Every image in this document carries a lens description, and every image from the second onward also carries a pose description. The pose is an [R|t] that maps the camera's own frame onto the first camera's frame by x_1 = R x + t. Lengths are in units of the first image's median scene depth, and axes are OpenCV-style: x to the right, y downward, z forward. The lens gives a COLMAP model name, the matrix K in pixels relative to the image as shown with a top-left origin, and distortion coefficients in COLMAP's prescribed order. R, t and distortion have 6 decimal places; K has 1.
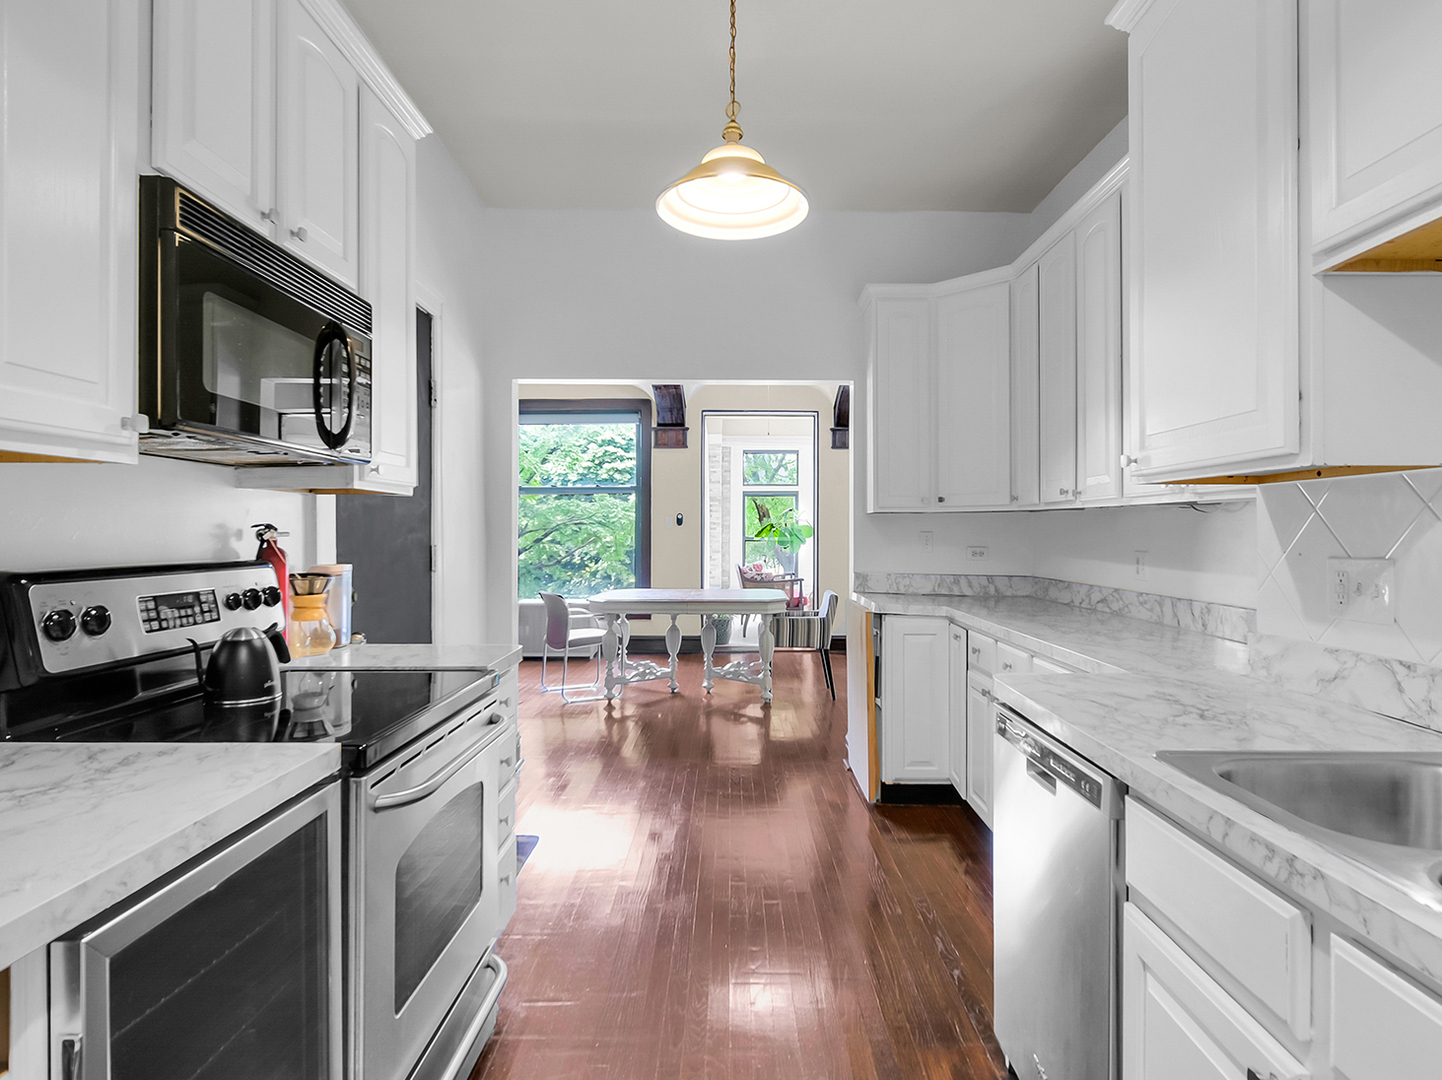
lens RADIAL K [[836.9, 0, 726.8], [0, 836.9, 530.2], [0, 0, 1]] dist [-0.001756, -0.001680]
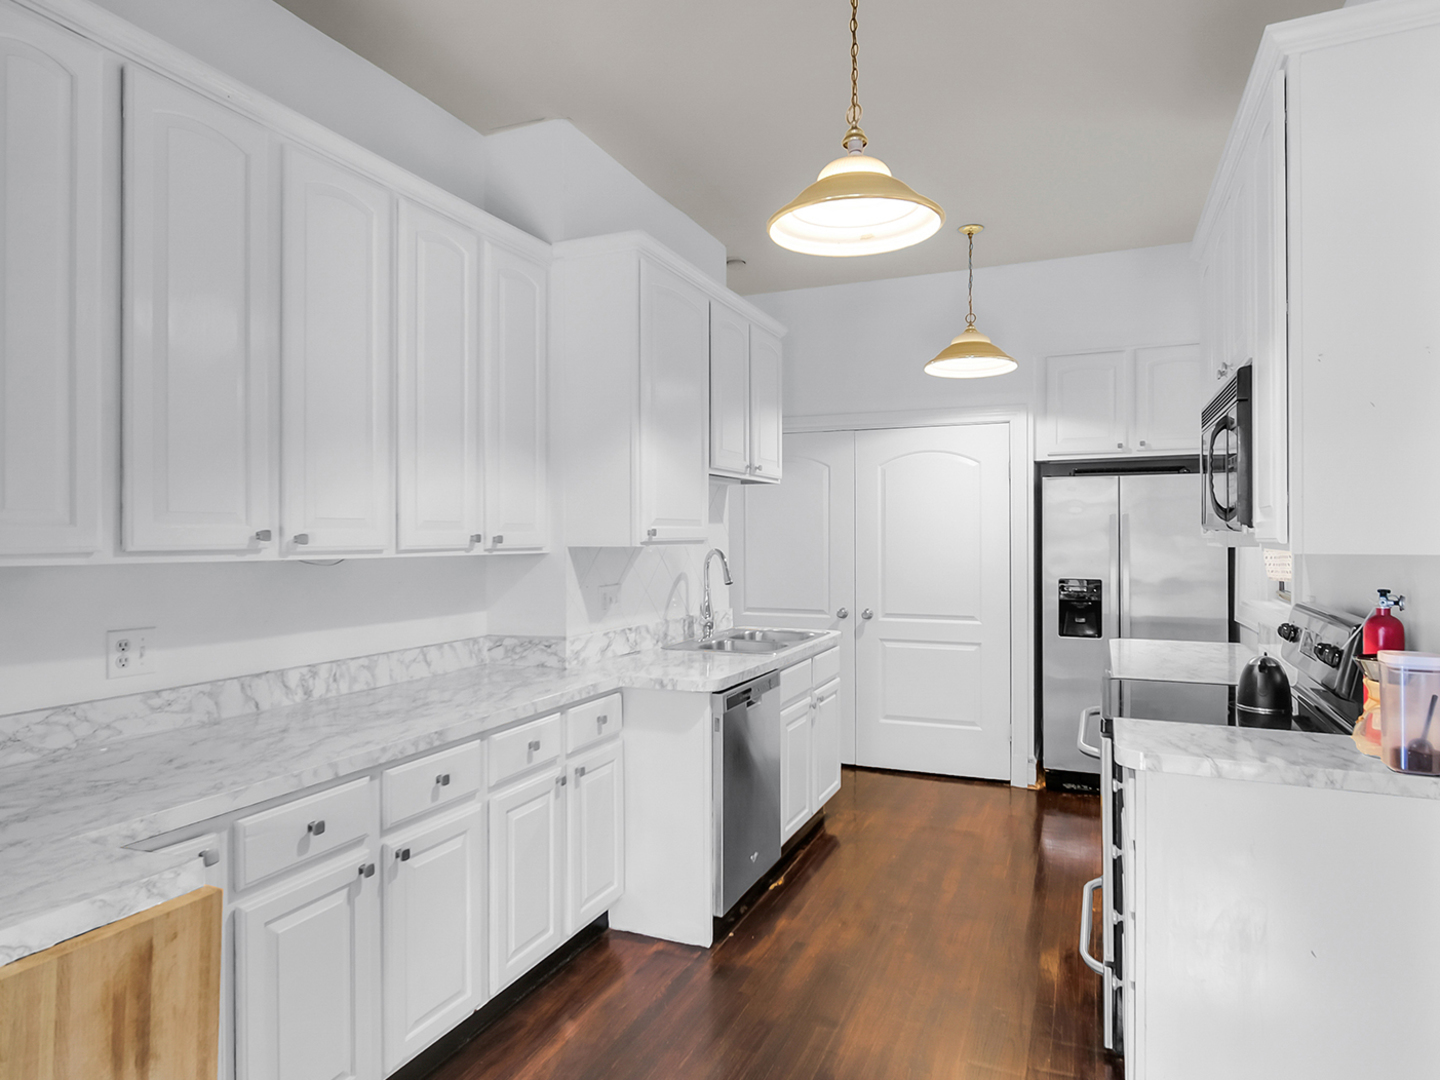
lens RADIAL K [[835.8, 0, 708.9], [0, 835.8, 536.8], [0, 0, 1]] dist [-0.001756, -0.001680]
pose [[-0.914749, 0.008969, 0.403922, -0.284753], [0.007819, 0.999959, -0.004497, -0.071196], [-0.403946, -0.000955, -0.914782, 2.655480]]
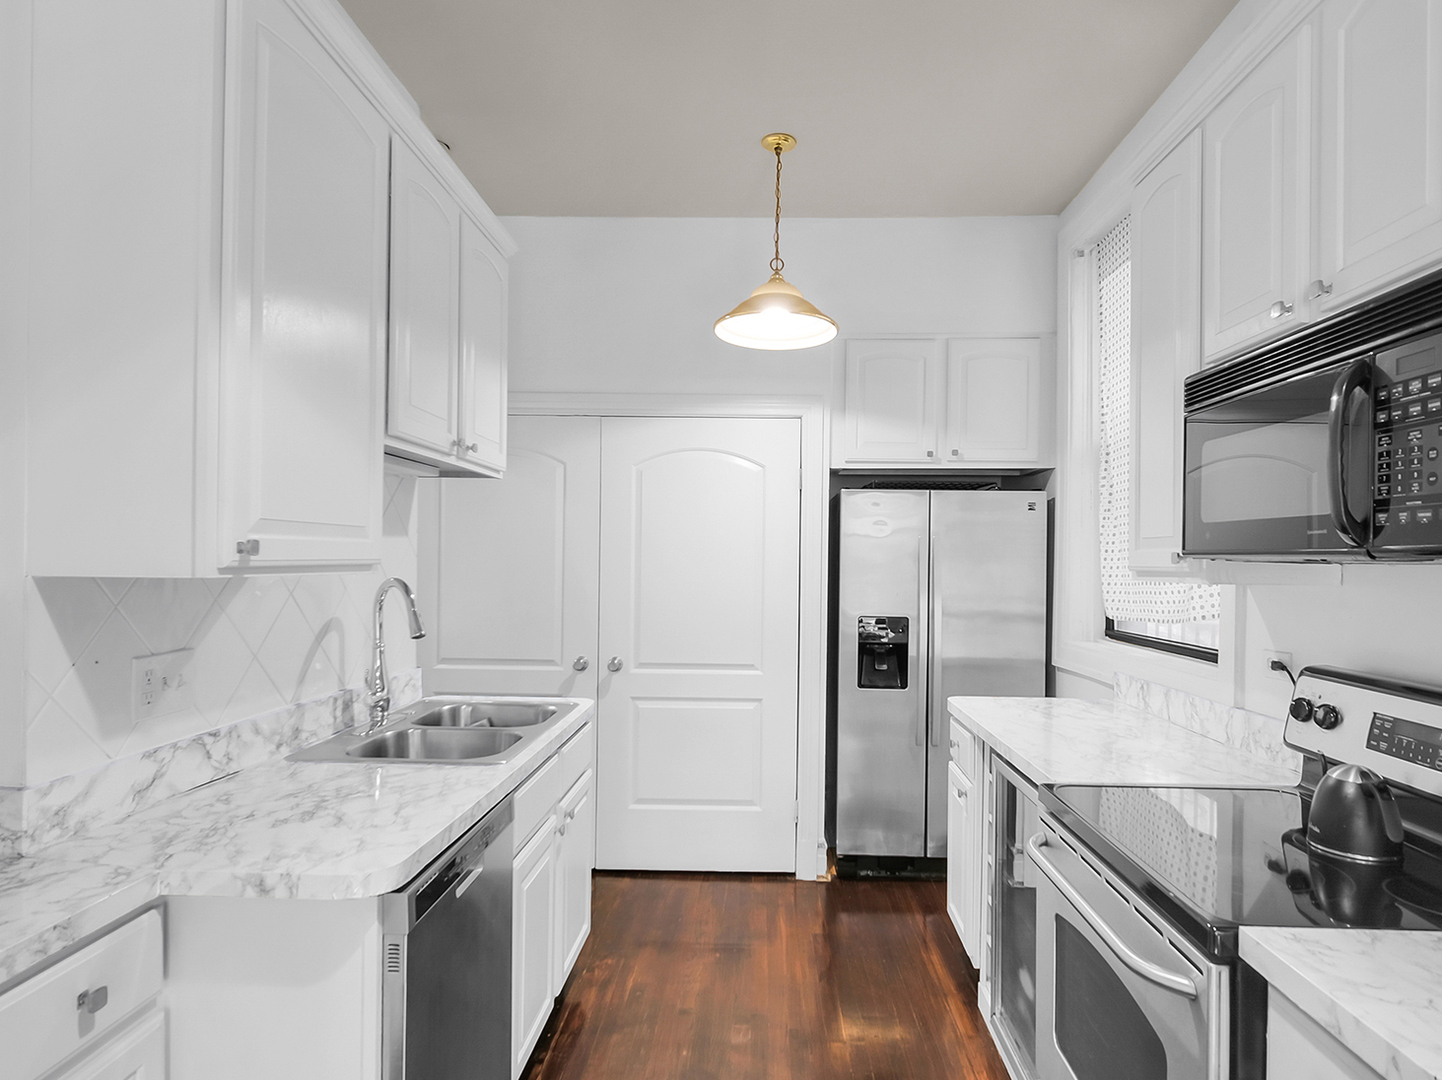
lens RADIAL K [[836.9, 0, 741.3], [0, 836.9, 561.4], [0, 0, 1]] dist [-0.001756, -0.001680]
pose [[-0.999879, -0.005515, 0.014540, 0.036382], [-0.005526, 0.999984, -0.000749, -0.077782], [-0.014535, -0.000829, -0.999894, 1.915933]]
